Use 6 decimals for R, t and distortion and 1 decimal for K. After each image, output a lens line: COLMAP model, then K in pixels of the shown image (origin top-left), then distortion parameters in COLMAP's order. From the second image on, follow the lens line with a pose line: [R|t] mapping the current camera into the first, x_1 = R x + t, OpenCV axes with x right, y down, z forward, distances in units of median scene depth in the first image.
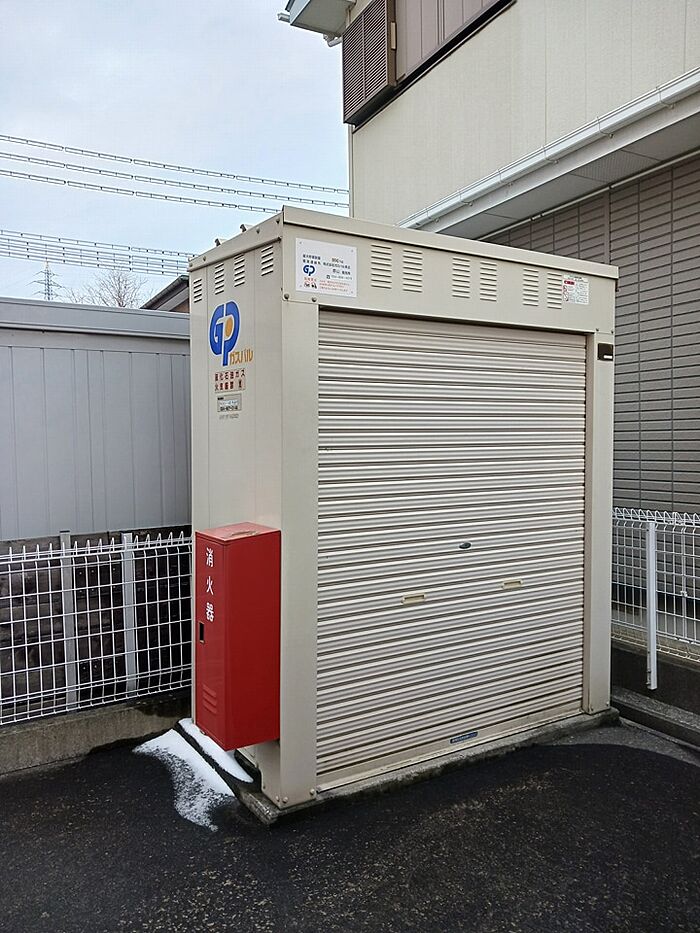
lens RADIAL K [[688.4, 0, 350.0], [0, 688.4, 466.5], [0, 0, 1]] dist [0.071227, -0.002574]
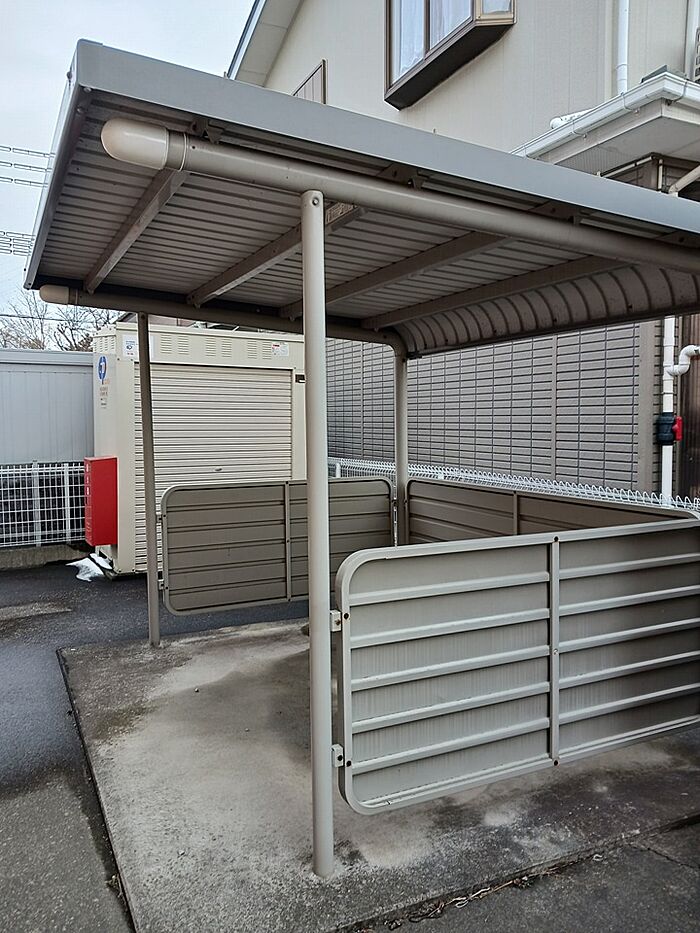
lens RADIAL K [[727.6, 0, 350.0], [0, 727.6, 466.5], [0, 0, 1]] dist [0.103014, -0.004689]
pose [[0.997793, 0.020683, -0.063104, 0.673041], [-0.018894, 0.999406, 0.028823, 0.028728], [0.063662, -0.027567, 0.997591, -1.154553]]
